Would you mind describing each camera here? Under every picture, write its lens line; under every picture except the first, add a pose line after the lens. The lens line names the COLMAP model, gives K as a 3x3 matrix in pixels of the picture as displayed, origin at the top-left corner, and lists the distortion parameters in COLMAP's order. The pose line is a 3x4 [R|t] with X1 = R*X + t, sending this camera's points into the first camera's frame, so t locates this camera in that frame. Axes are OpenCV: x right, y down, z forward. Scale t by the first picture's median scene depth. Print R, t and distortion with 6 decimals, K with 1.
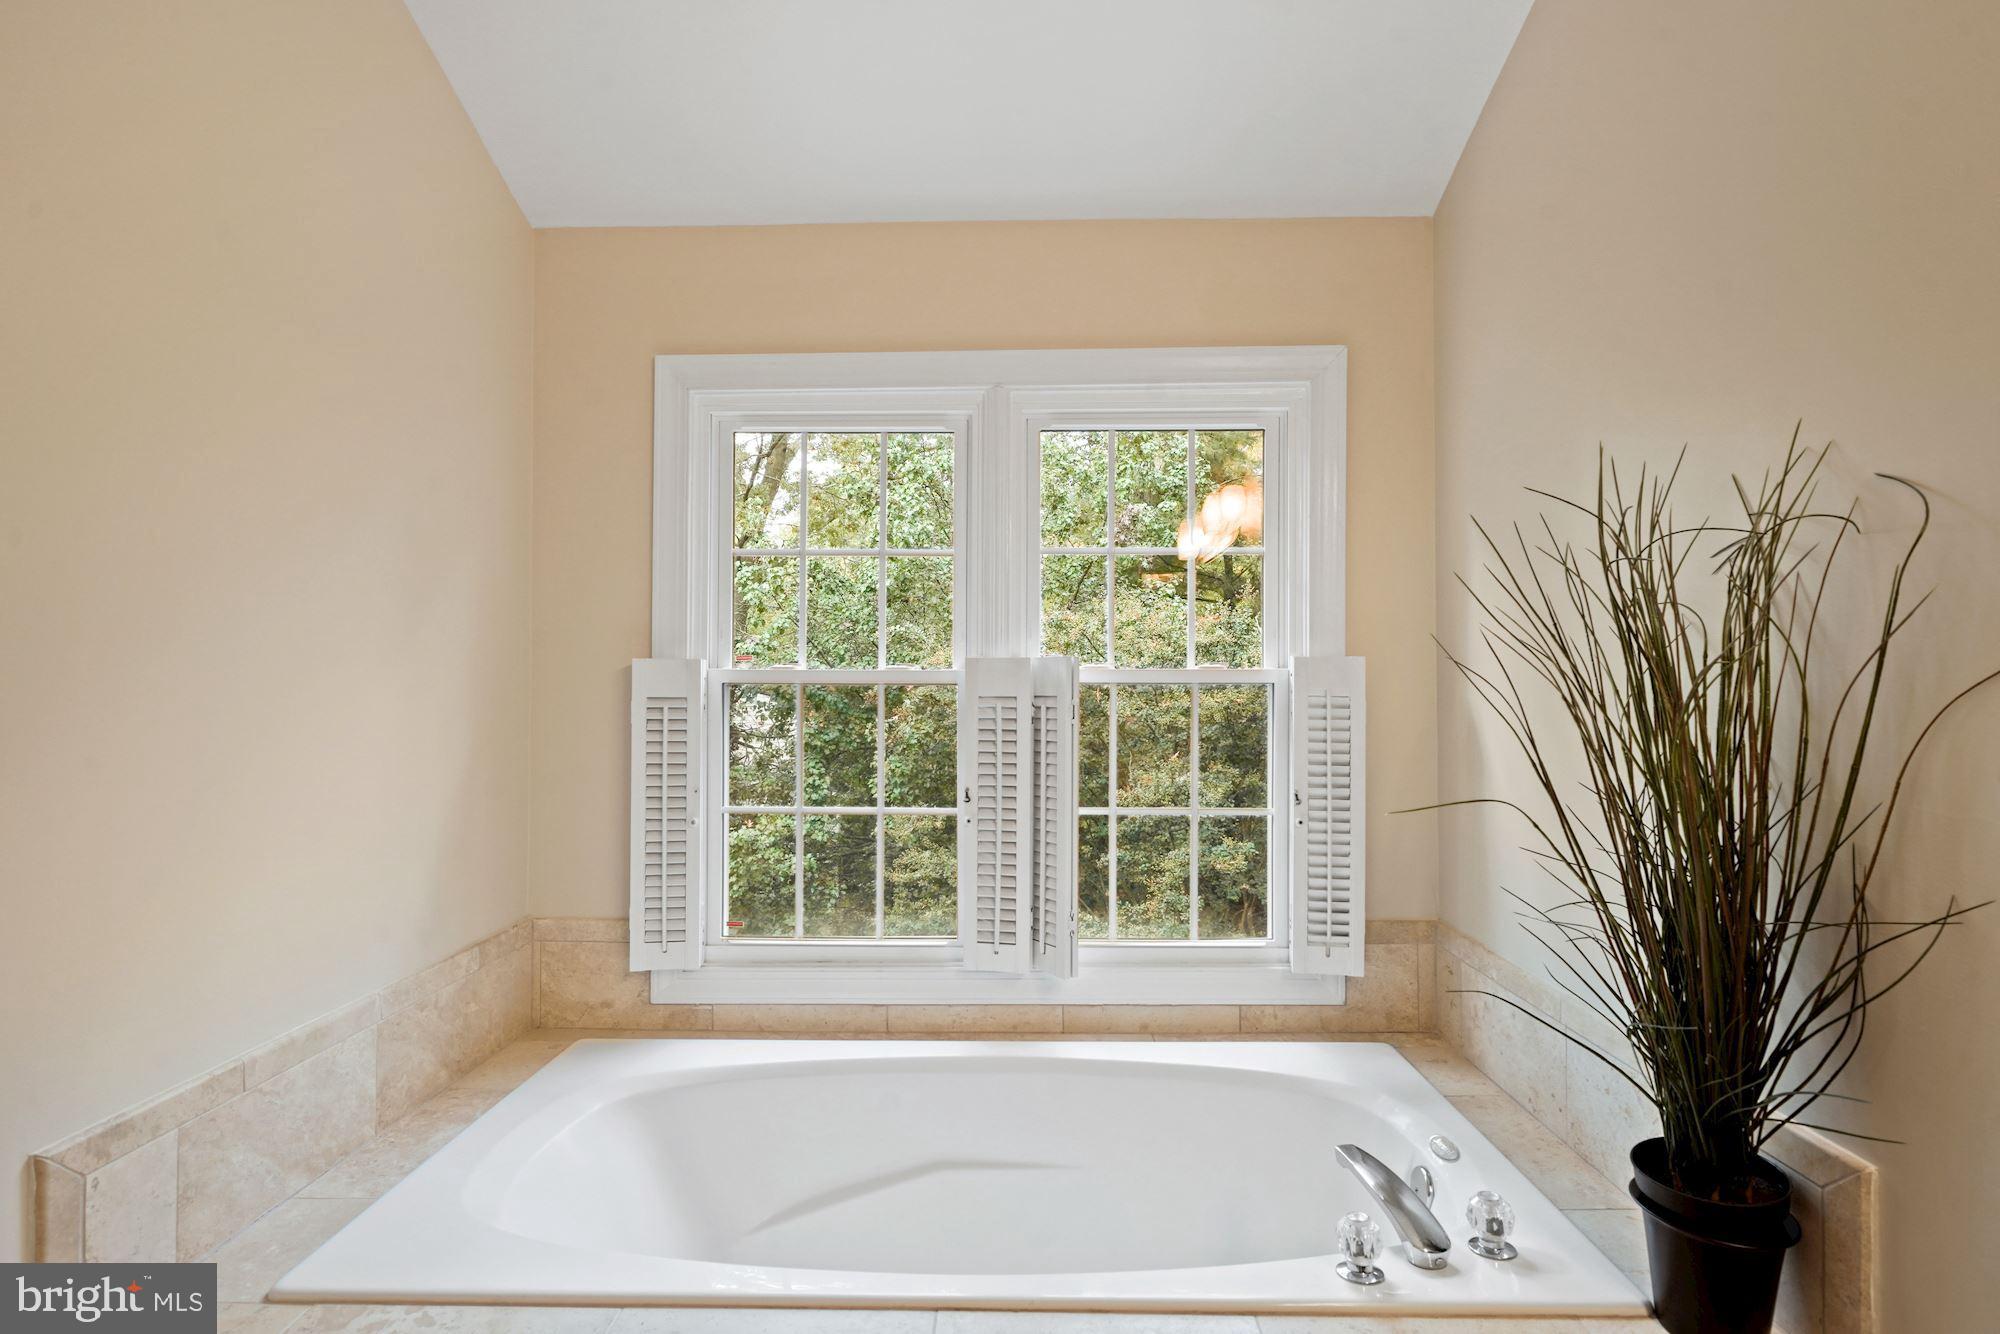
lens RADIAL K [[972.6, 0, 1000.0], [0, 972.6, 667.0], [0, 0, 1]] dist [-0.000407, -0.000371]
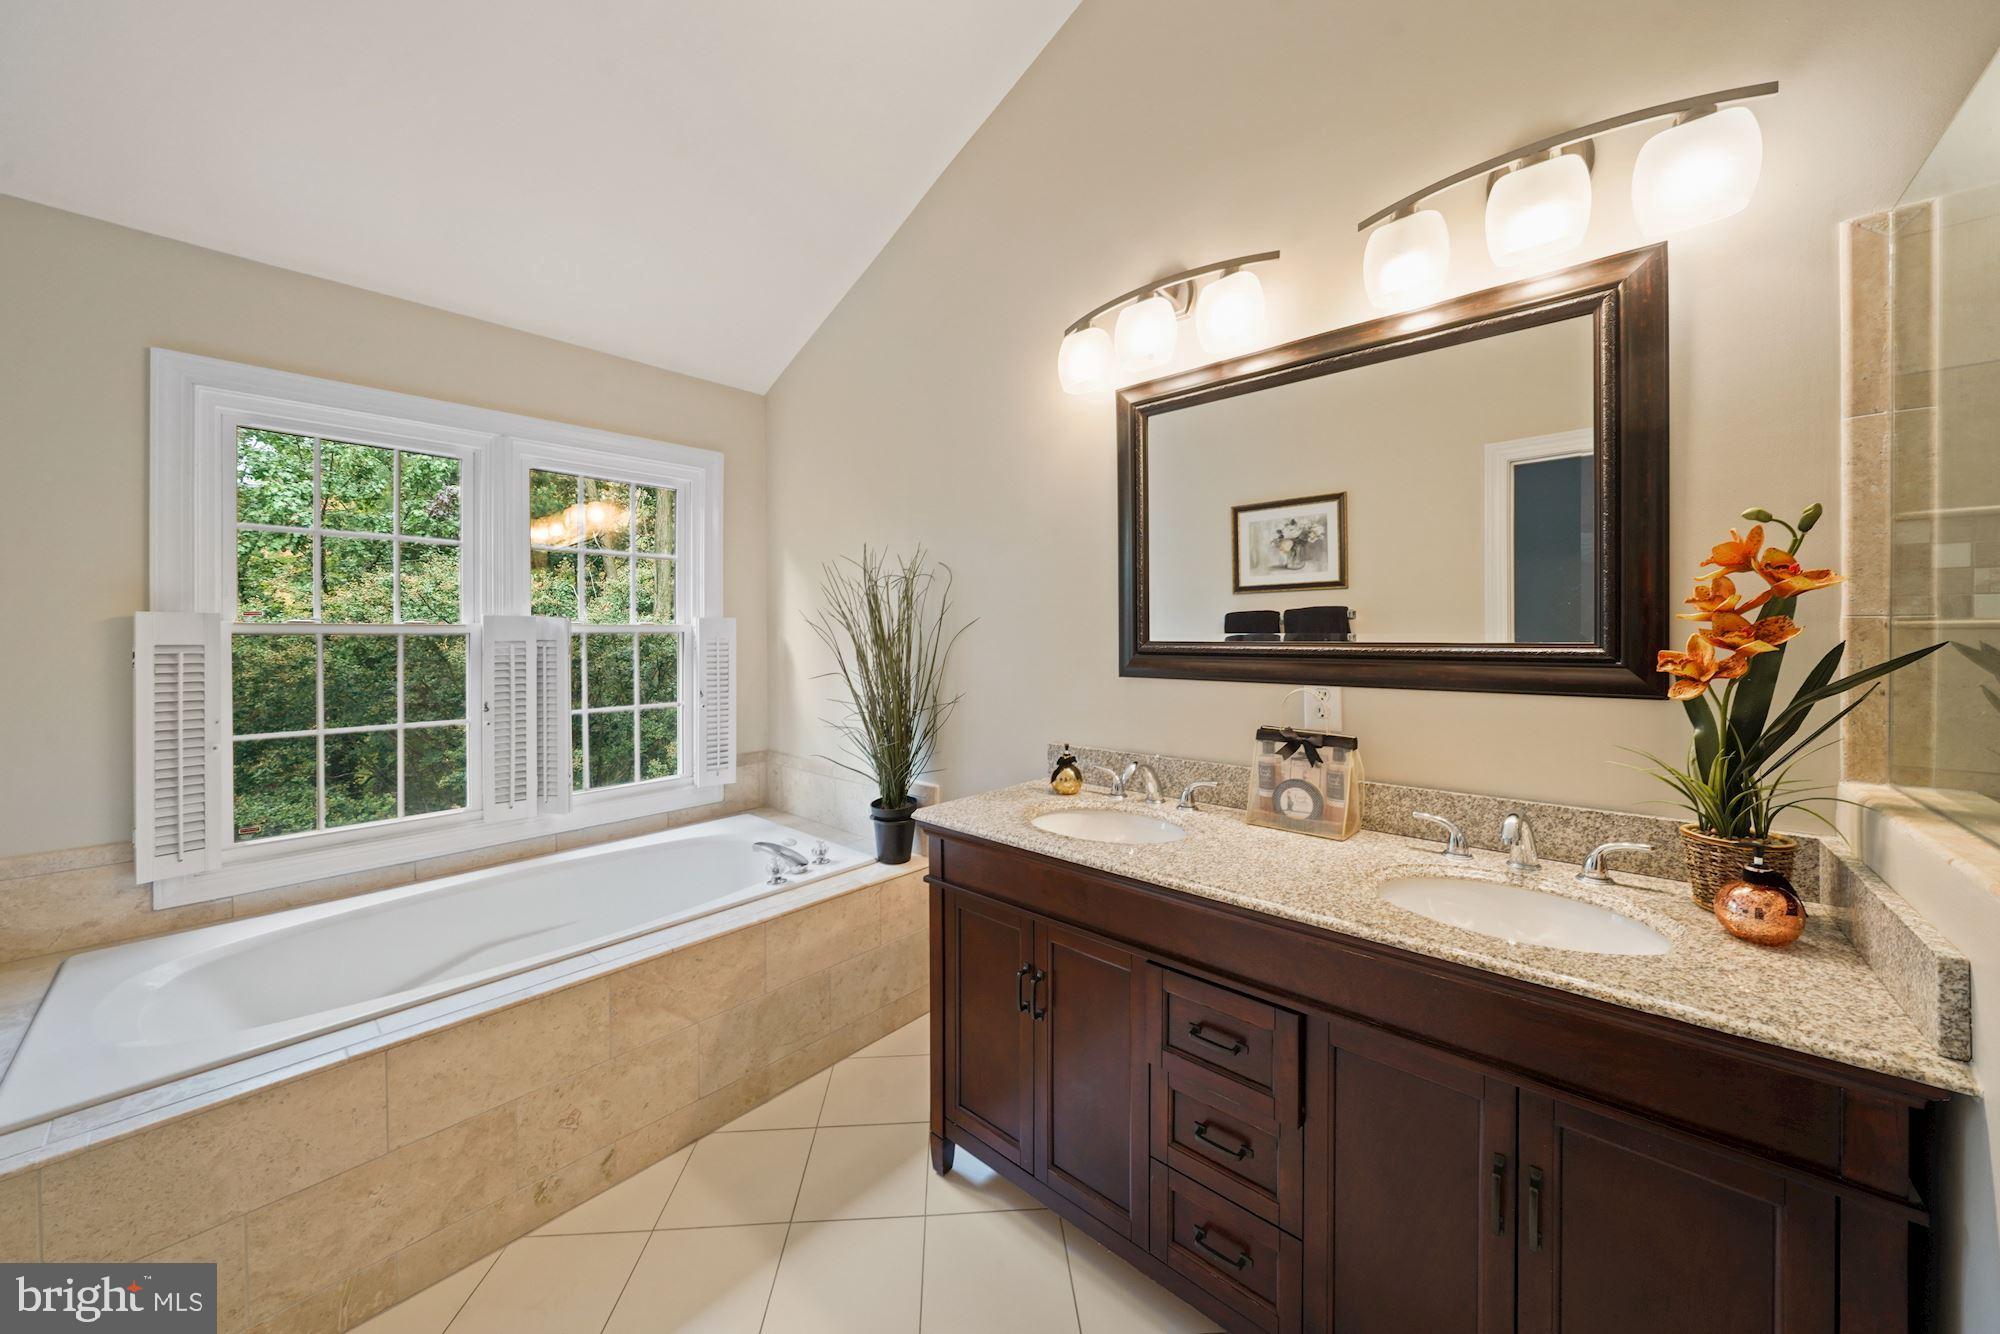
lens RADIAL K [[693.8, 0, 1008.0], [0, 693.8, 632.4], [0, 0, 1]] dist [-0.000138, -0.000019]
pose [[0.644059, -0.003982, 0.764966, -0.335463], [-0.005629, 0.999935, 0.009944, 0.001112], [-0.764955, -0.010710, 0.643994, -0.306680]]
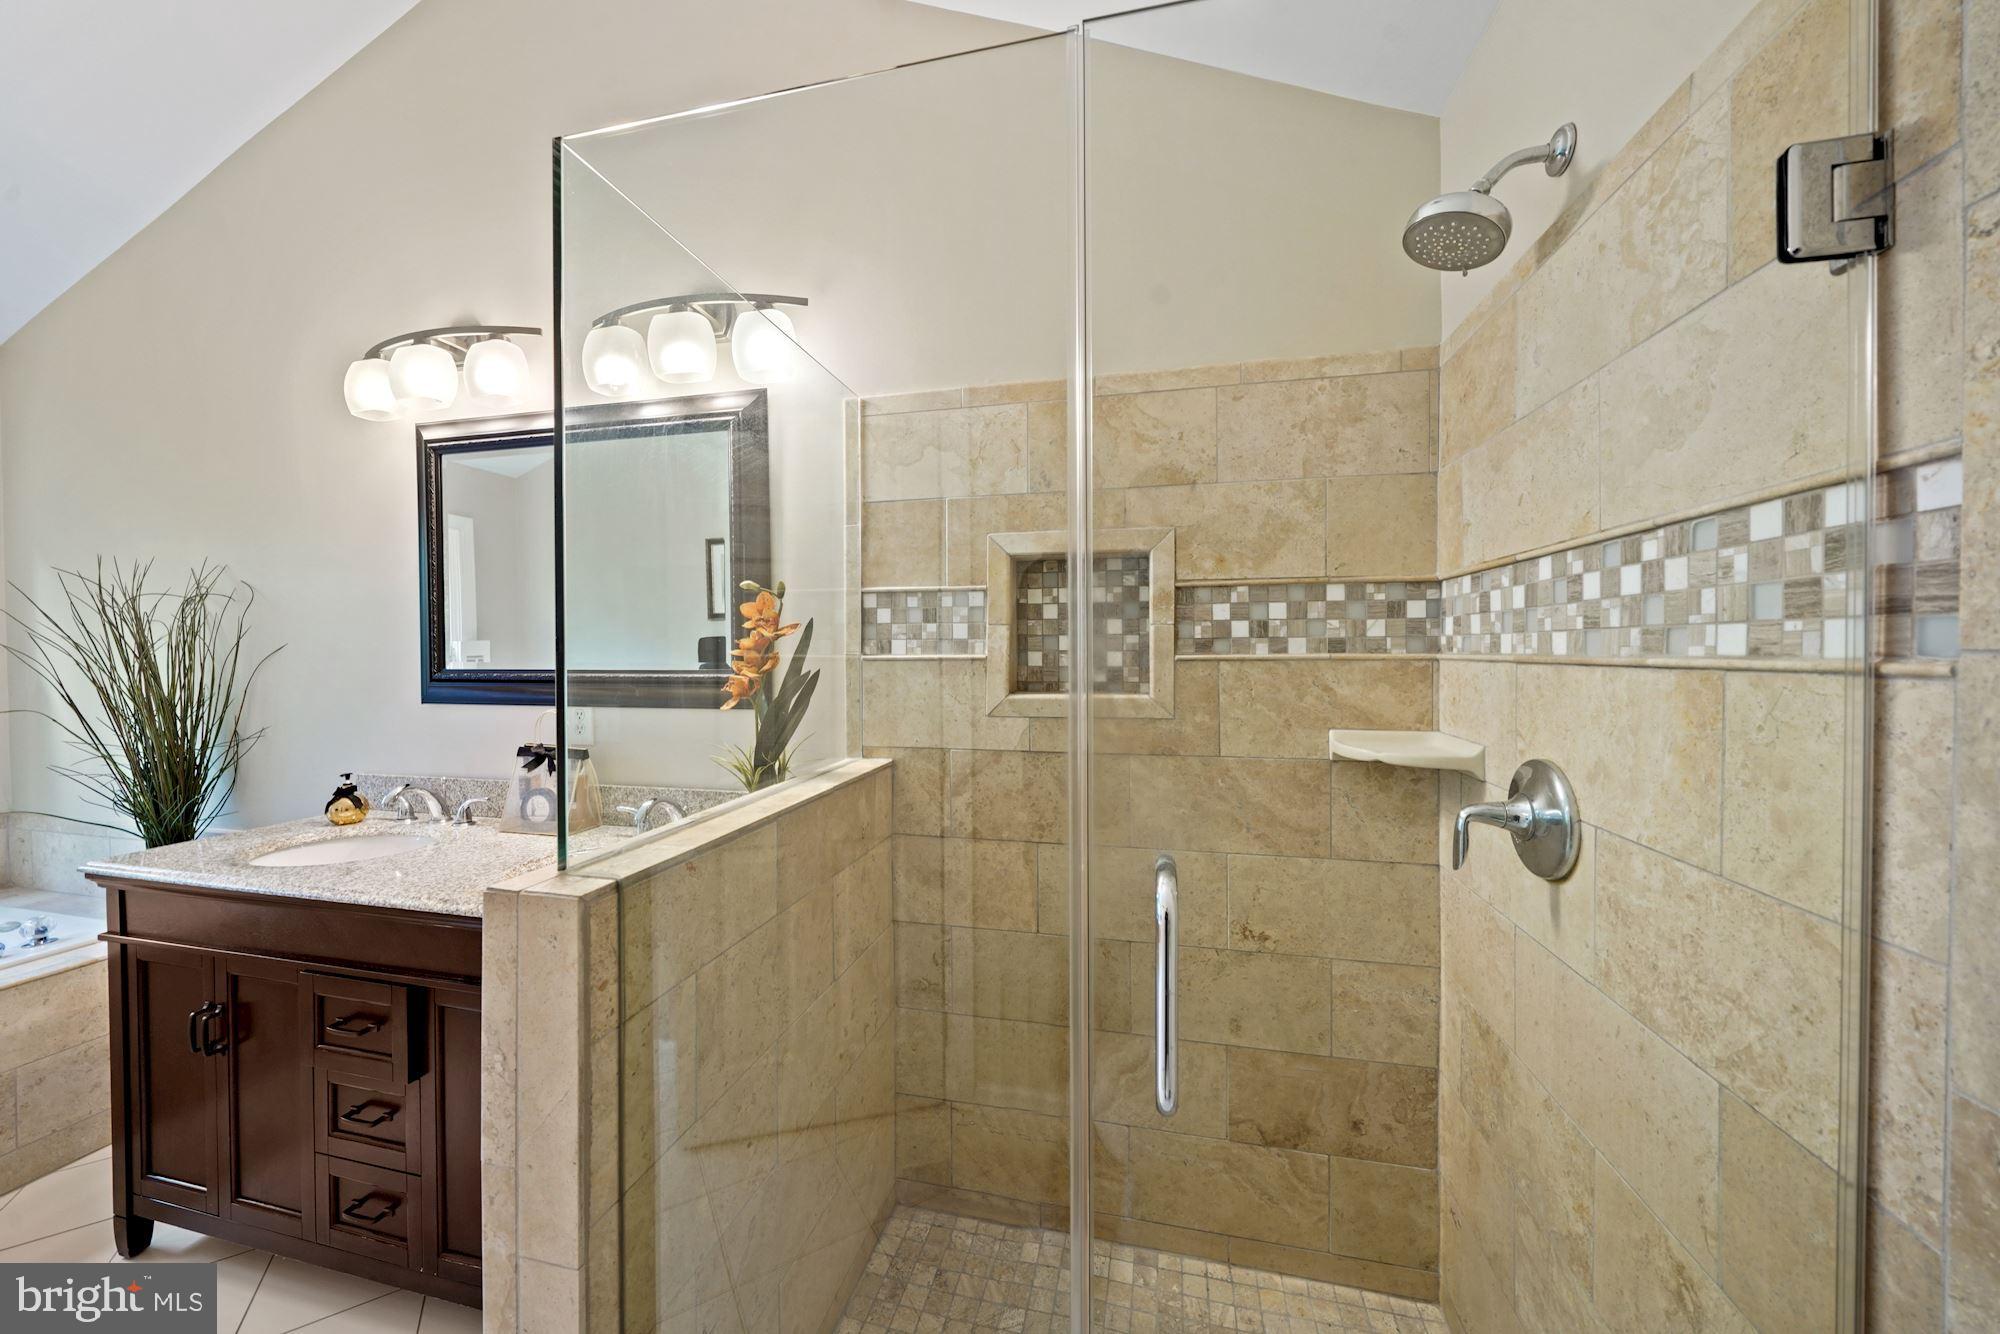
lens RADIAL K [[694.7, 0, 997.0], [0, 694.7, 640.9], [0, 0, 1]] dist [-0.000604, 0.000057]
pose [[0.215864, -0.002730, 0.976420, -0.292524], [-0.007903, 0.999958, 0.004543, -0.026385], [-0.976391, -0.008697, 0.215833, -0.780944]]
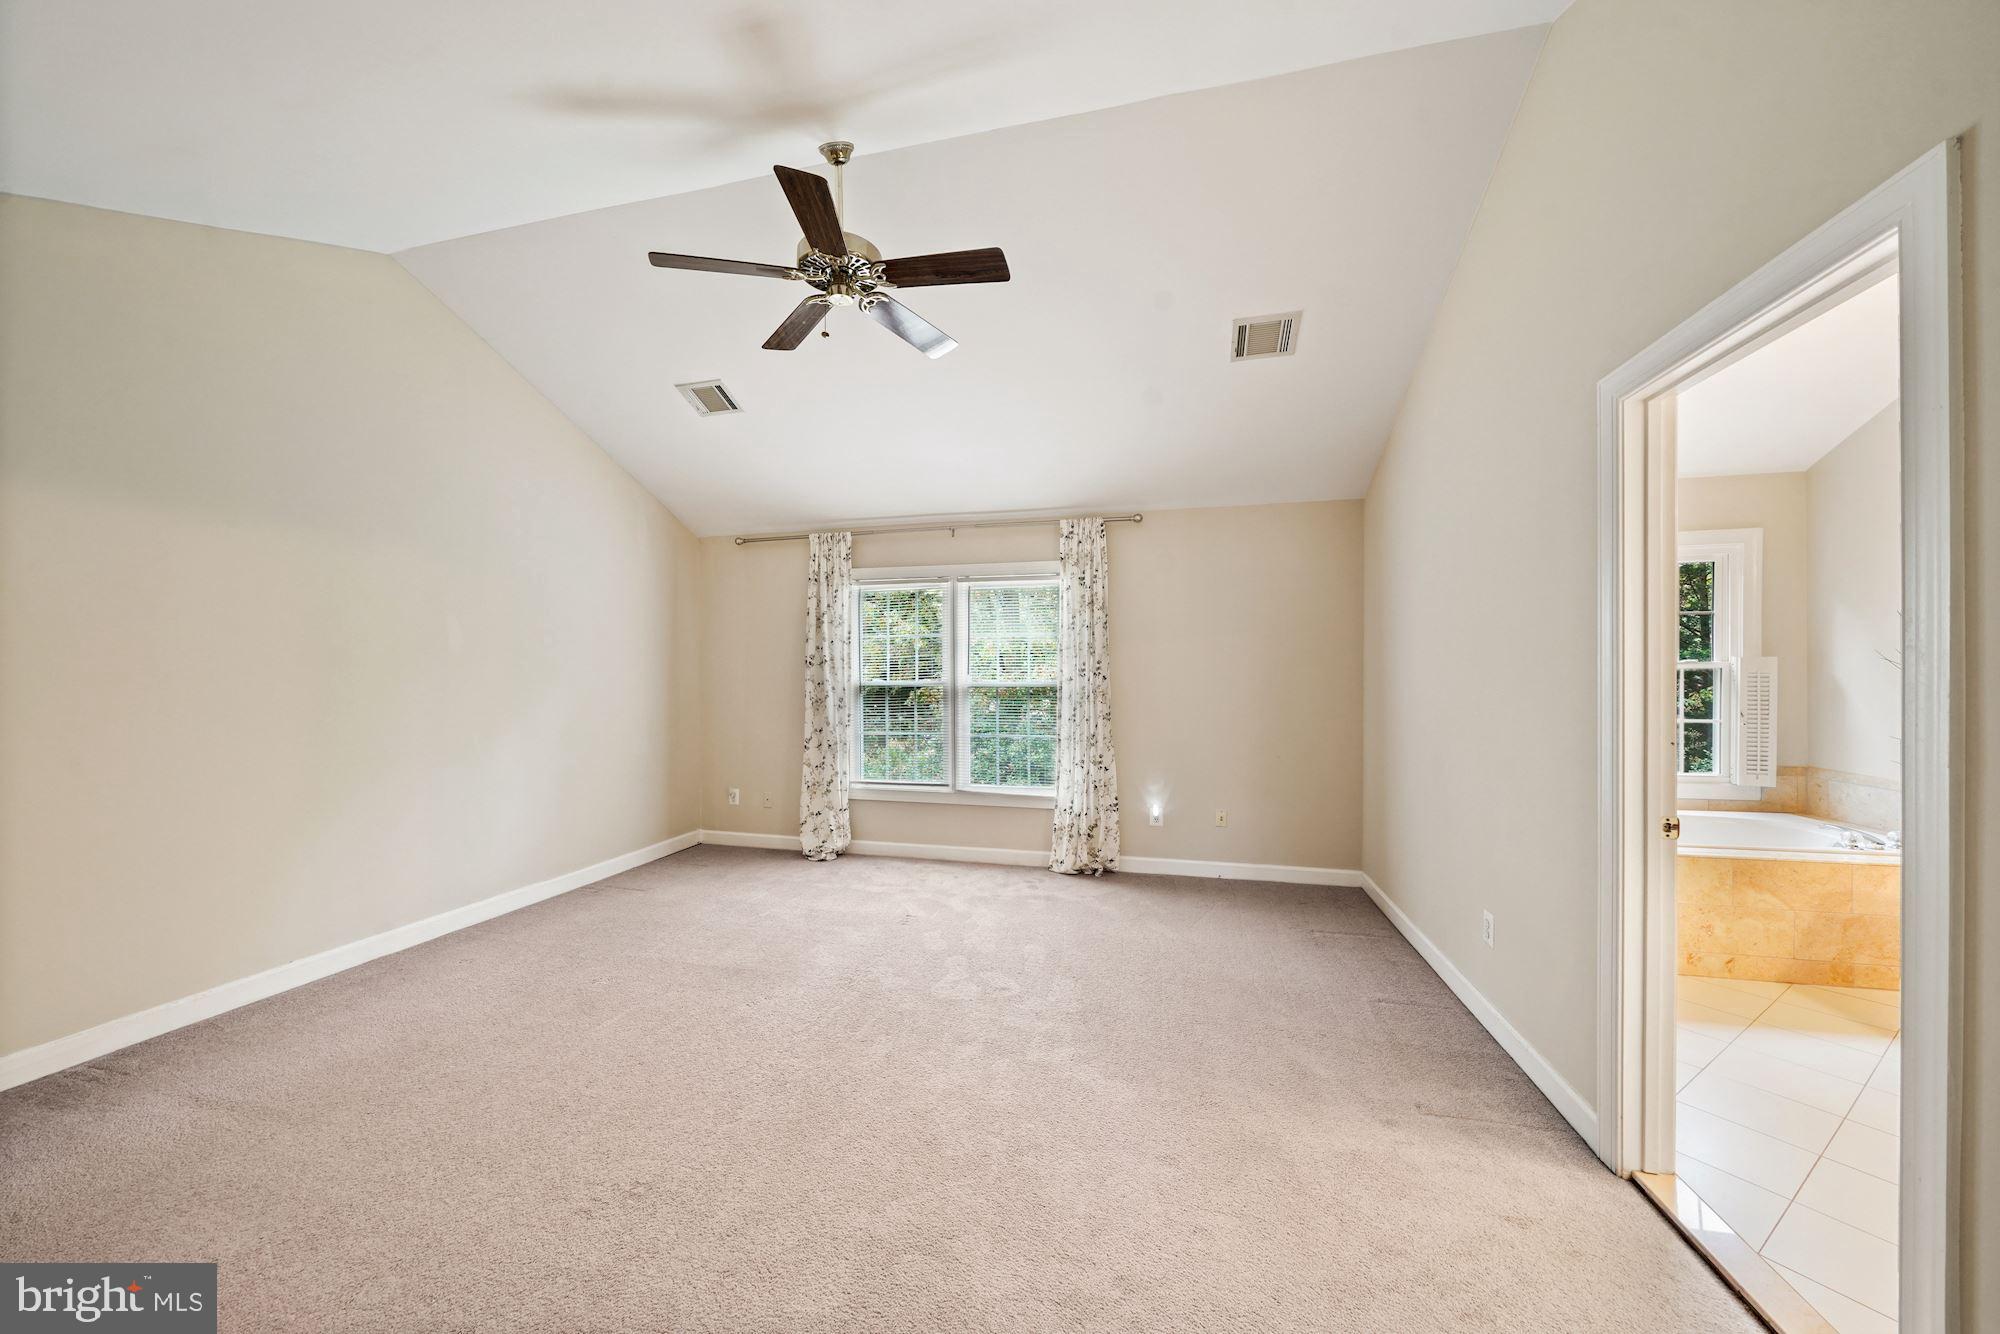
lens RADIAL K [[696.0, 0, 1000.0], [0, 696.0, 667.0], [0, 0, 1]] dist [-0.000763, -0.000096]
pose [[0.974561, -0.002834, -0.224104, -1.151291], [0.006105, 0.999885, 0.013904, -0.021686], [0.224039, -0.014918, 0.974466, -1.157534]]
